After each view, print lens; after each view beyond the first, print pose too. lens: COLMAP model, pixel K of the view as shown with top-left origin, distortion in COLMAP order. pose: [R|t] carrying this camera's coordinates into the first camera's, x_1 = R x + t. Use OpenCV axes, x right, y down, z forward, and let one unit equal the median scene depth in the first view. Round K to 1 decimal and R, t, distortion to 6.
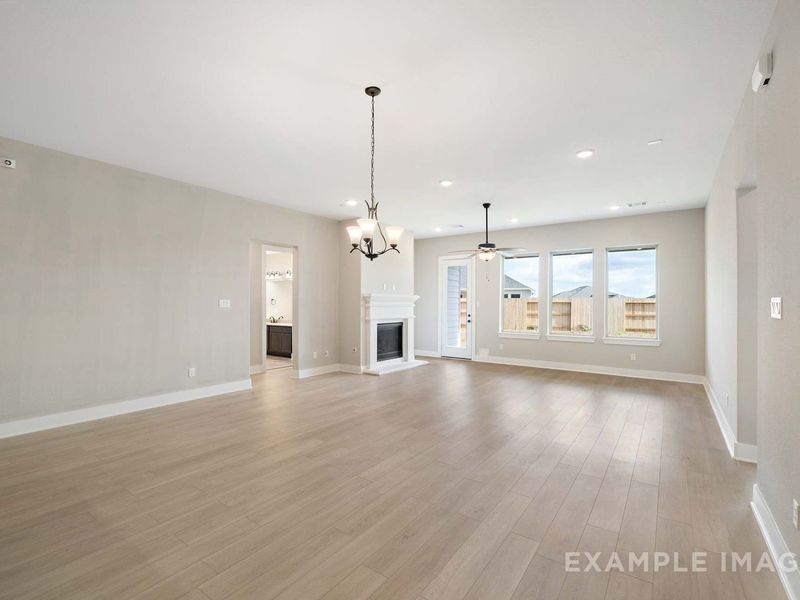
lens RADIAL K [[374.3, 0, 400.0], [0, 374.3, 301.9], [0, 0, 1]] dist [-0.000511, 0.000306]
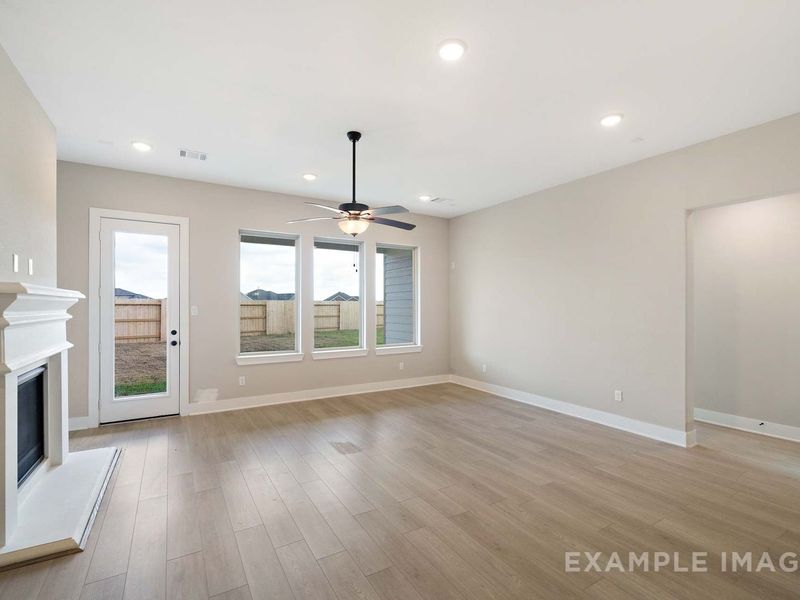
lens RADIAL K [[383.2, 0, 396.9], [0, 383.2, 305.5], [0, 0, 1]] dist [0.002889, -0.000126]
pose [[0.401879, -0.005270, 0.915678, -0.203241], [-0.001698, 0.999977, 0.006501, -0.006273], [-0.915691, -0.004168, 0.401861, 0.540886]]
